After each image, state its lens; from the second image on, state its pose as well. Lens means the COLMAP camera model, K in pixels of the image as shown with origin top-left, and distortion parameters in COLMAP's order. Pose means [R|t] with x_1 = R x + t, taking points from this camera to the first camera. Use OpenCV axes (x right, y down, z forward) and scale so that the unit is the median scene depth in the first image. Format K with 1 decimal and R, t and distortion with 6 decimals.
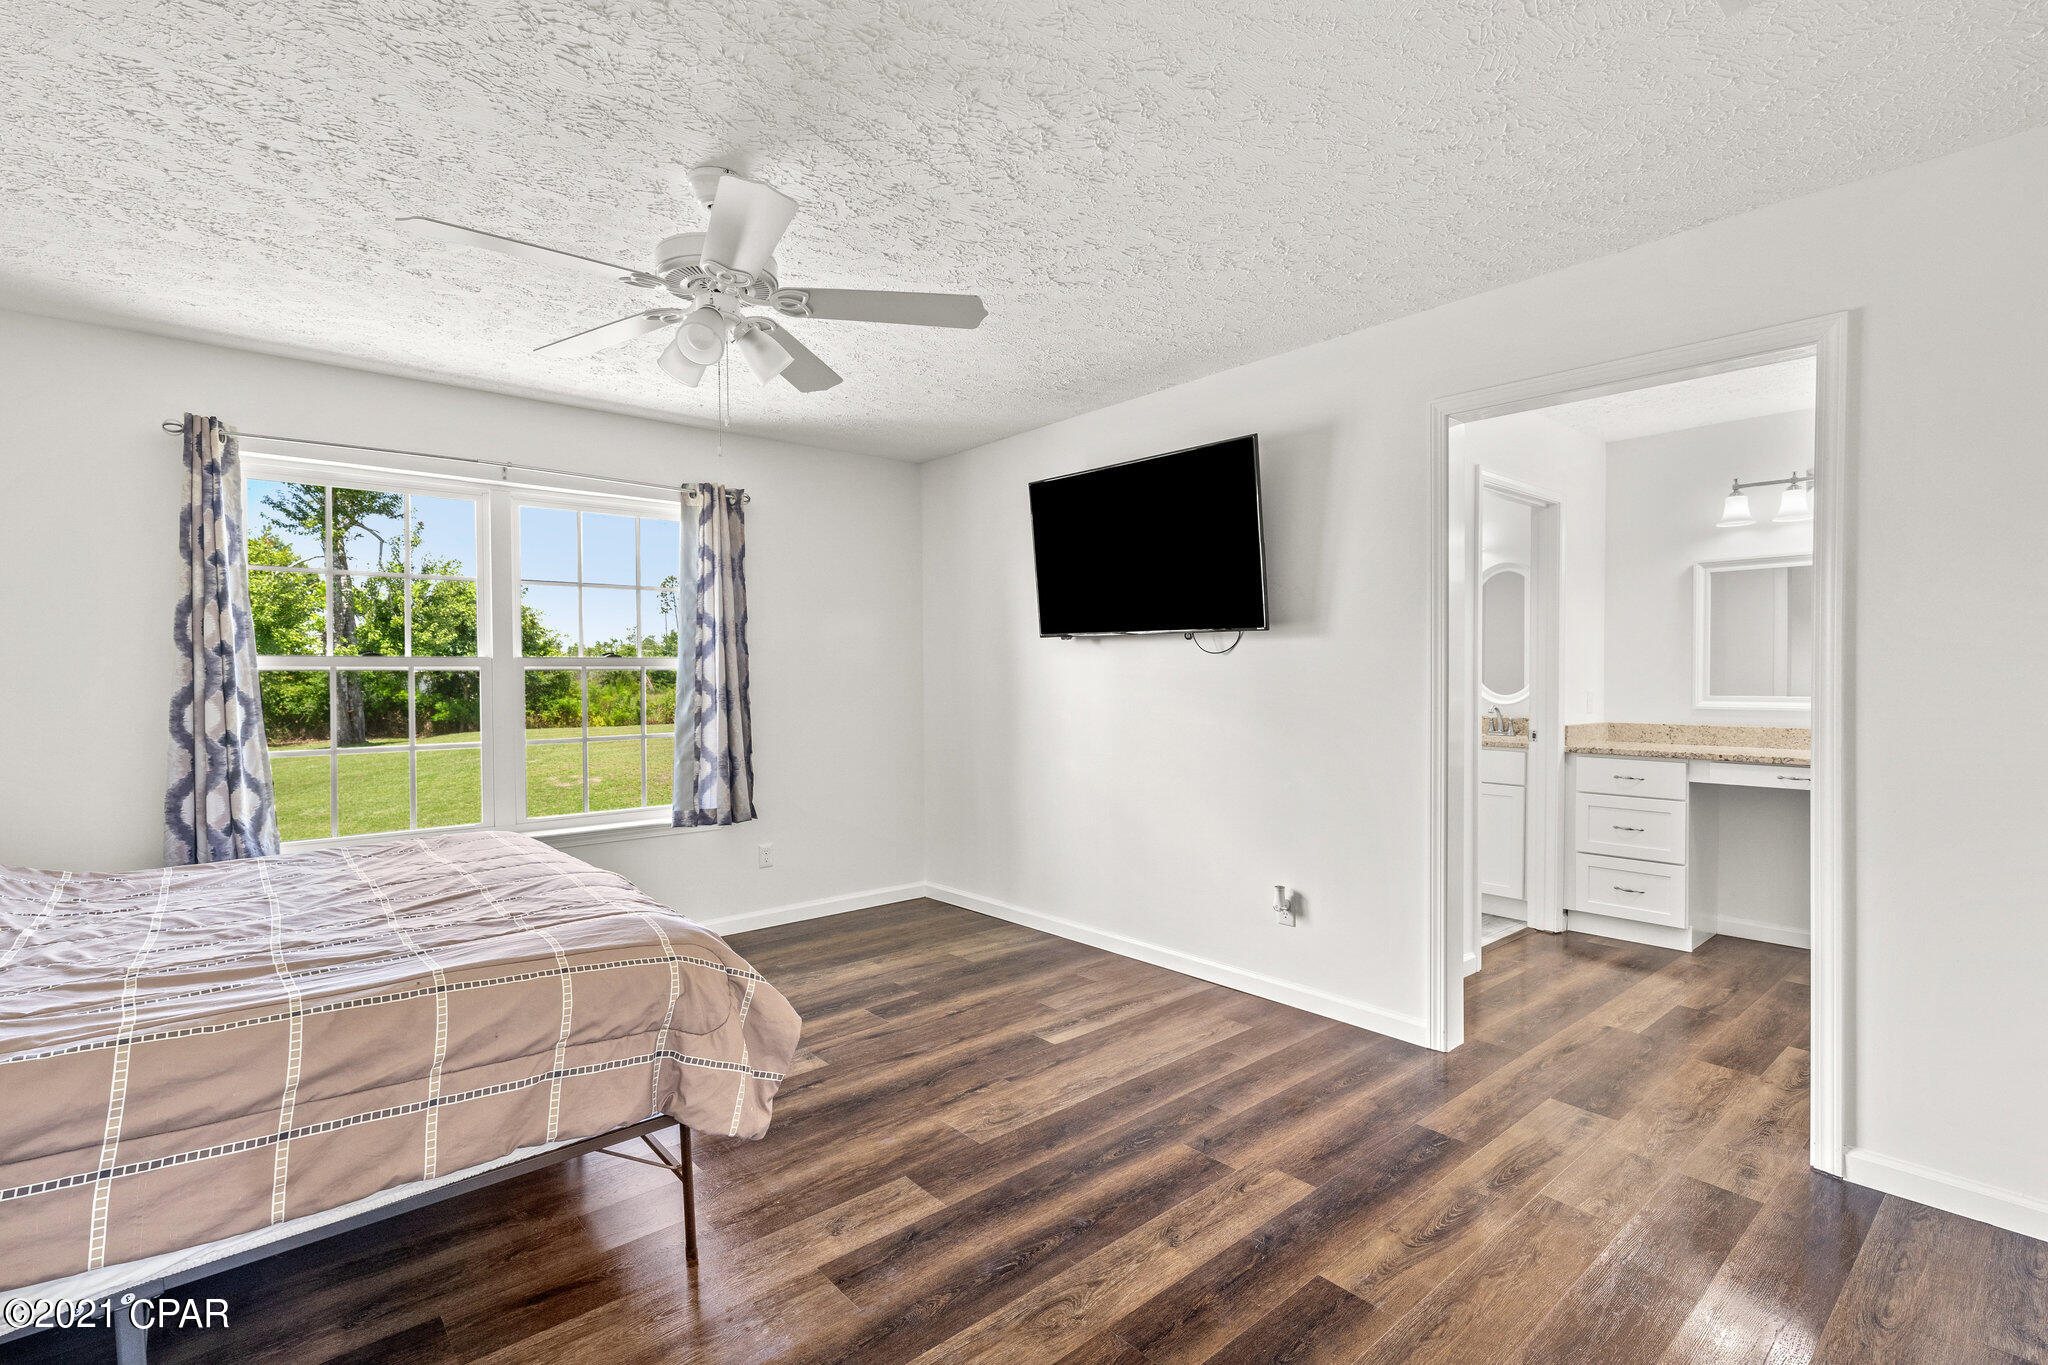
lens RADIAL K [[970.0, 0, 1024.0], [0, 970.0, 682.5], [0, 0, 1]] dist [-0.000308, -0.000161]
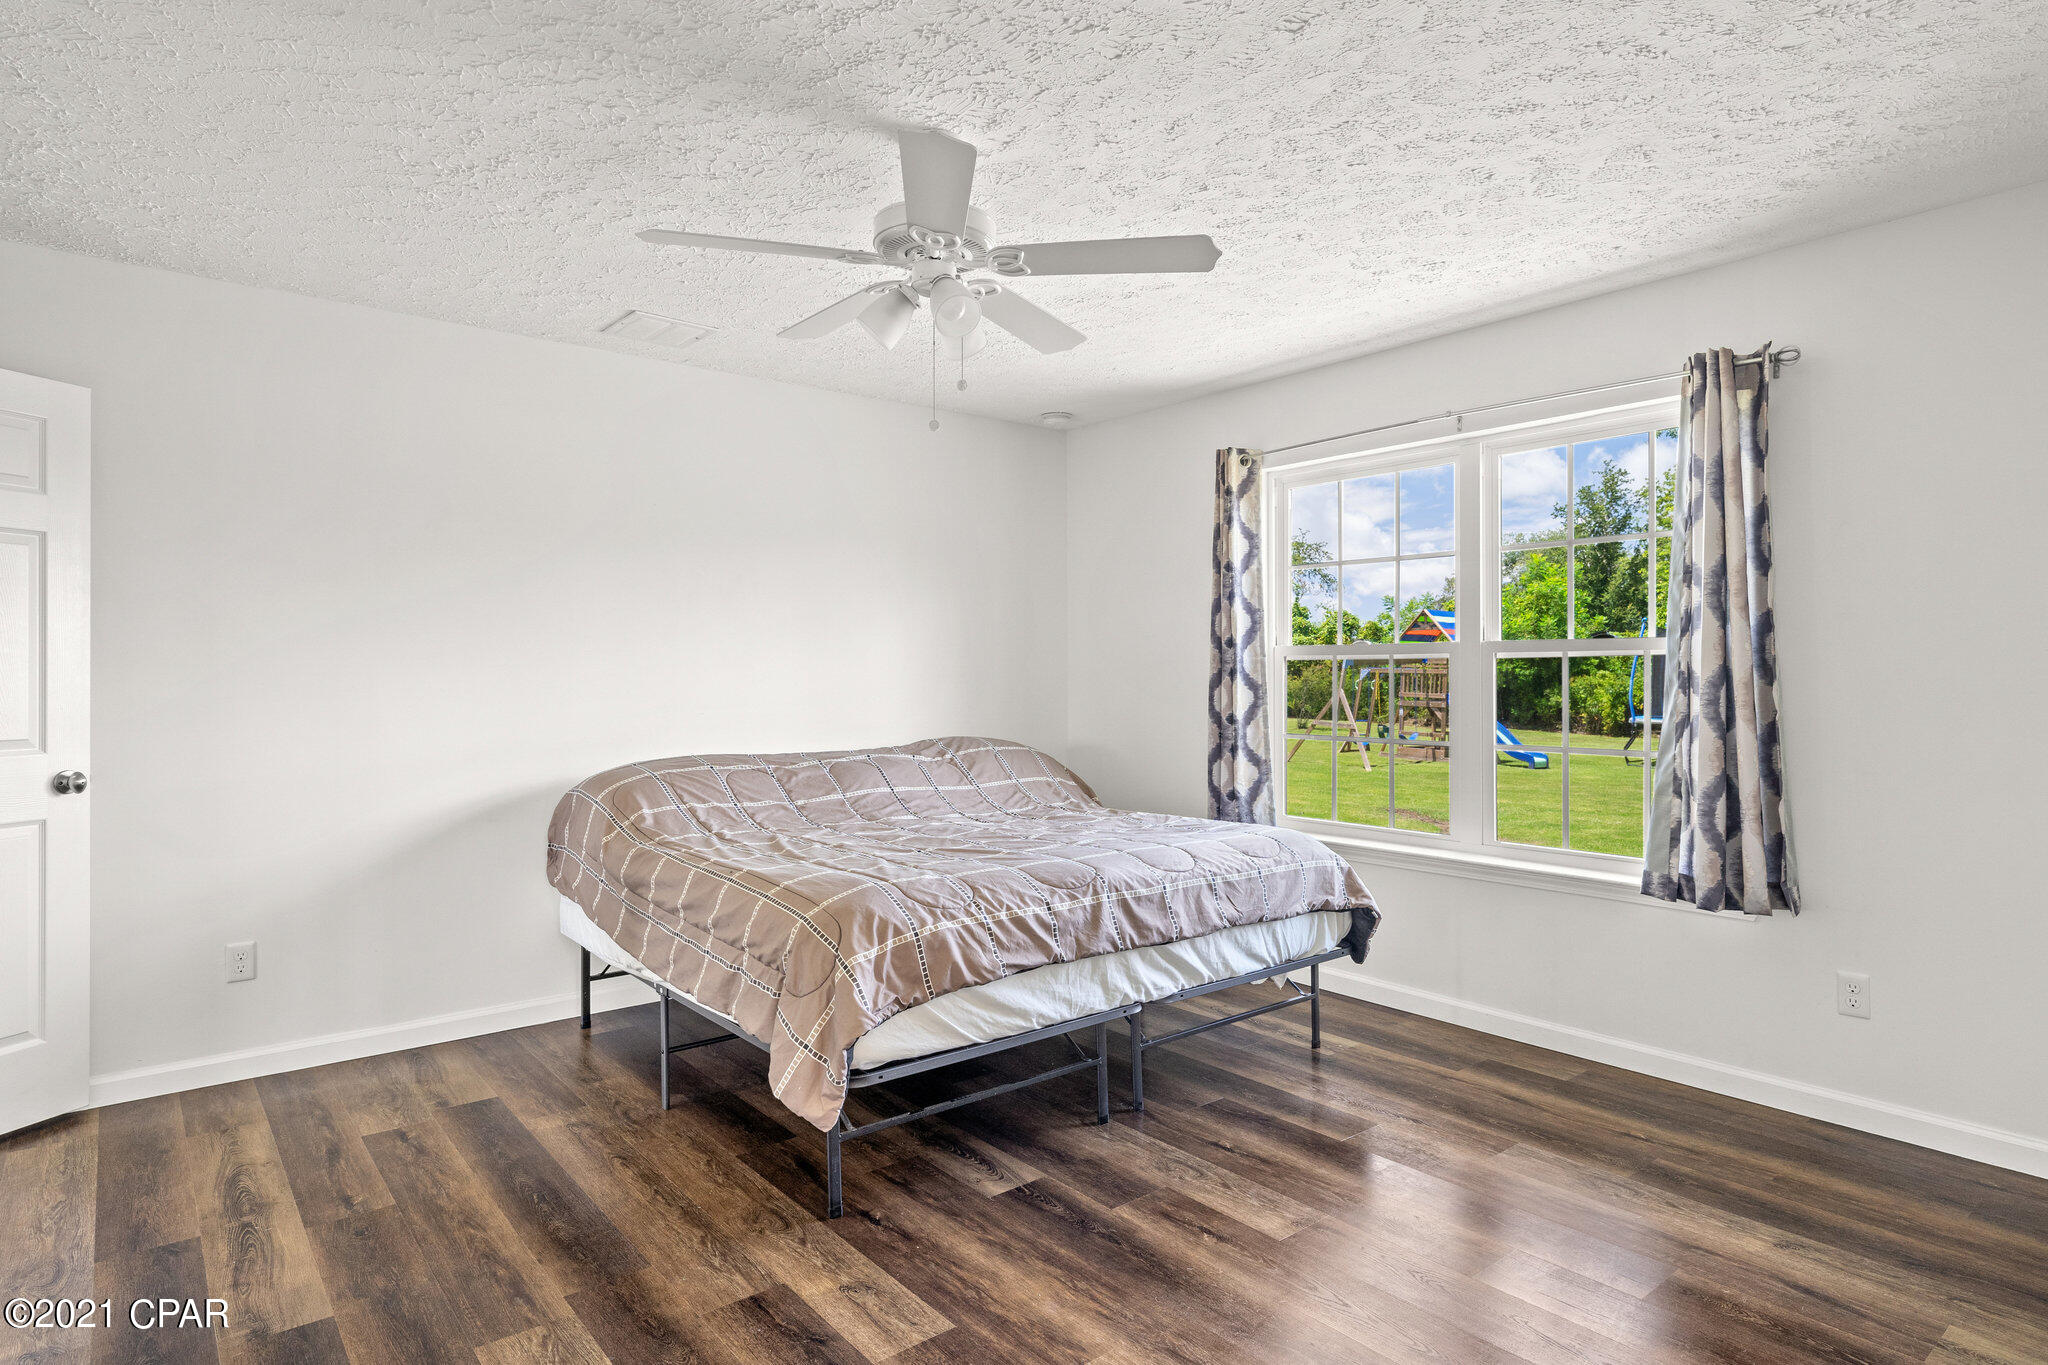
lens RADIAL K [[1125.5, 0, 1025.6], [0, 1125.5, 663.1], [0, 0, 1]] dist [0.001230, 0.000426]
pose [[-0.049790, -0.004262, -0.998751, 0.512546], [-0.008634, 0.999955, -0.003837, -0.000803], [0.998722, 0.008432, -0.049825, 0.749666]]
